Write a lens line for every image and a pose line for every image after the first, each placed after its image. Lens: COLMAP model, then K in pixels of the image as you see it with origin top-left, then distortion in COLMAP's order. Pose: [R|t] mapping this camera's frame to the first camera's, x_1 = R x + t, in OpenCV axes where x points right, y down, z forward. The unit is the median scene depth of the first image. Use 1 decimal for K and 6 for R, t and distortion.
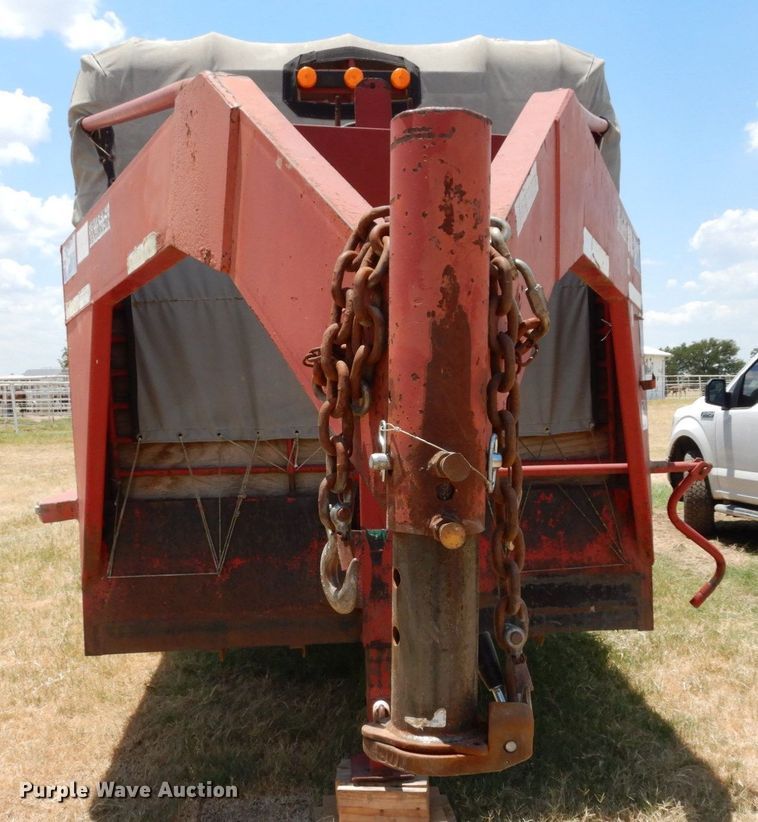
lens RADIAL K [[1020.1, 0, 445.9], [0, 1020.1, 458.7], [0, 0, 1]] dist [0.026853, 0.007718]
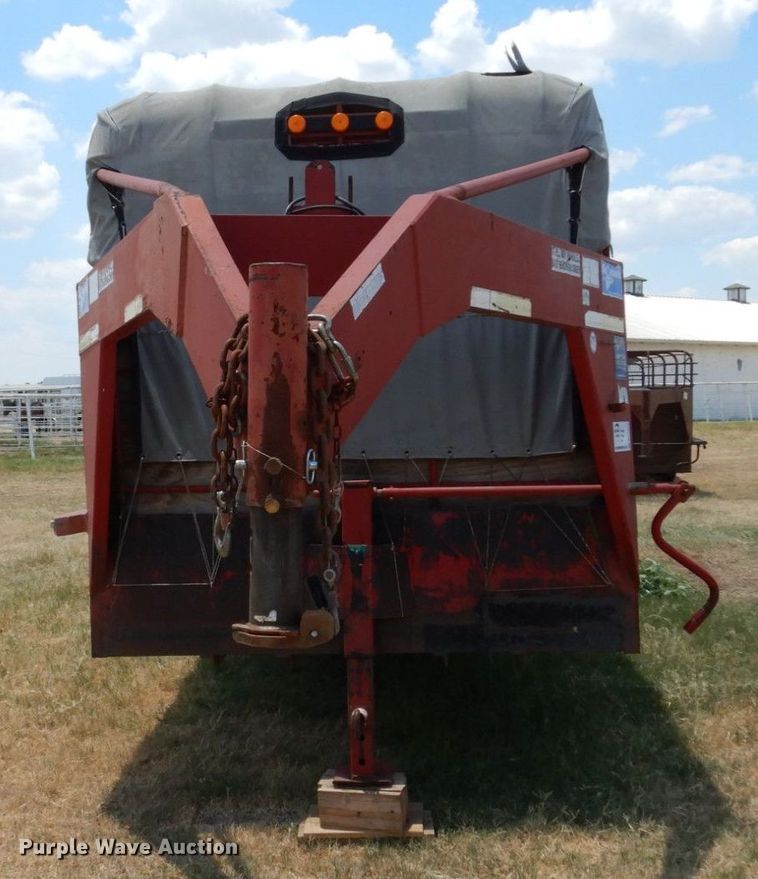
lens RADIAL K [[1447.7, 0, 379.0], [0, 1447.7, 439.5], [0, 0, 1]] dist [-0.002035, 0.149899]
pose [[0.987100, 0.000973, -0.160102, 0.192671], [-0.007369, 0.999198, -0.039360, 0.018946], [0.159935, 0.040032, 0.986315, -0.472650]]
